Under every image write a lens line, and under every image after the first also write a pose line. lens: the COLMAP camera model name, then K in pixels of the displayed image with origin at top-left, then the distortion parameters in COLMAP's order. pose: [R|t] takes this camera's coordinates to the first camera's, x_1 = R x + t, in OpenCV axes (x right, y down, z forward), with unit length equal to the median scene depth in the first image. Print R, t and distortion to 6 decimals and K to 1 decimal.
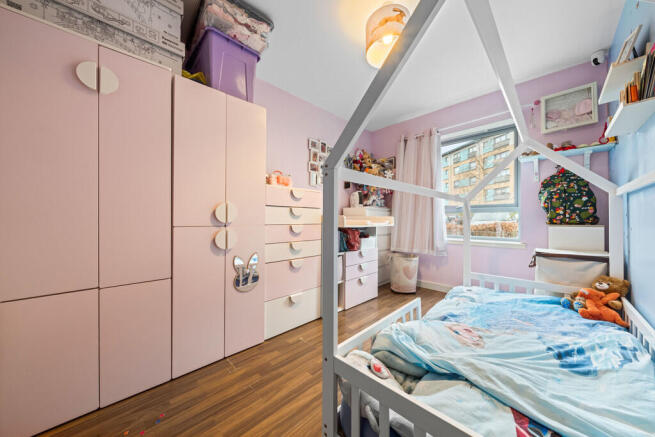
lens RADIAL K [[229.5, 0, 327.5], [0, 229.5, 218.5], [0, 0, 1]] dist [-0.000266, 0.000006]
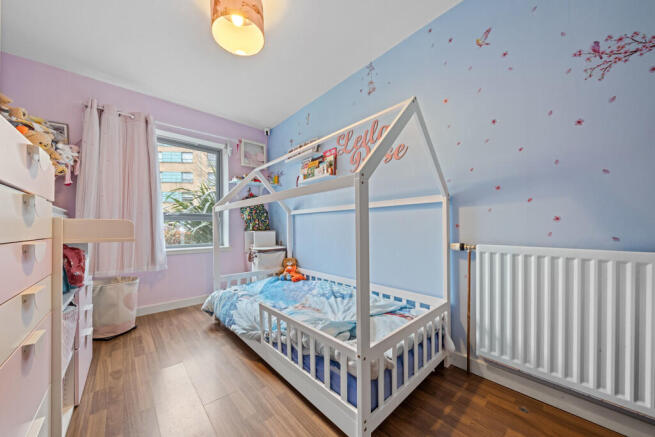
lens RADIAL K [[225.0, 0, 326.1], [0, 225.0, 228.0], [0, 0, 1]] dist [0.000406, 0.000013]
pose [[0.047773, -0.004029, 0.998850, -0.398128], [0.002120, 0.999990, 0.003933, 0.003325], [-0.998856, 0.001930, 0.047781, 0.431662]]
